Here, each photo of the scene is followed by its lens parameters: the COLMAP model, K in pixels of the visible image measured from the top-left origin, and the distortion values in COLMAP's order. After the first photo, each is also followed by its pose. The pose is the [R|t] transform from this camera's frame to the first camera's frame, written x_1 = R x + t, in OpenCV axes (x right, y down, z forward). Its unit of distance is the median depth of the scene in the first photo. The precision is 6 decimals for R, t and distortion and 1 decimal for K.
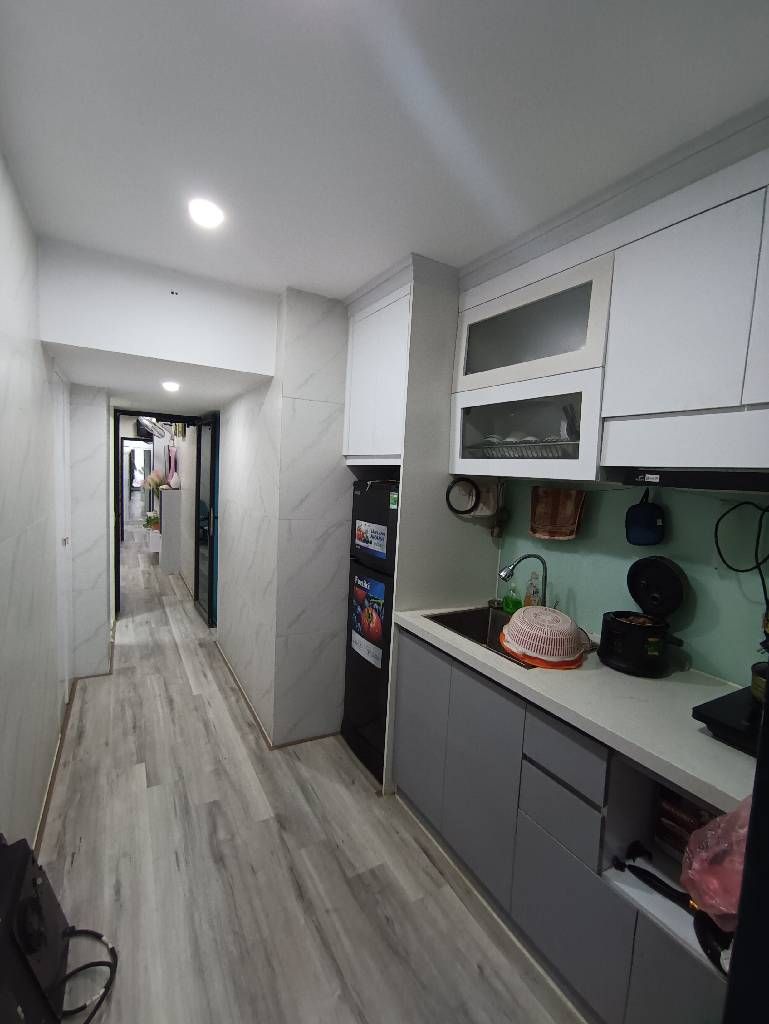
lens RADIAL K [[469.9, 0, 387.2], [0, 469.9, 513.3], [0, 0, 1]] dist [-0.002163, 0.017182]
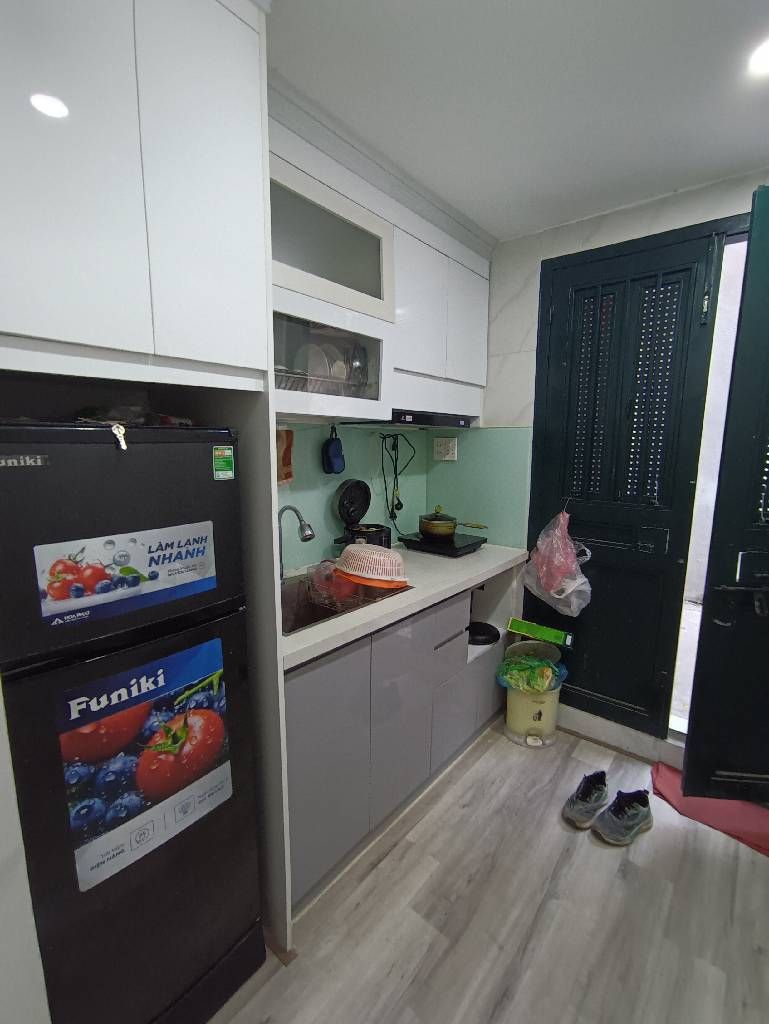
lens RADIAL K [[469.9, 0, 387.2], [0, 469.9, 513.3], [0, 0, 1]] dist [-0.002163, 0.017182]
pose [[-0.340726, -0.192668, 0.920209, -0.552874], [0.056077, 0.972869, 0.224457, -0.083787], [-0.938489, 0.128081, -0.320678, 1.103317]]
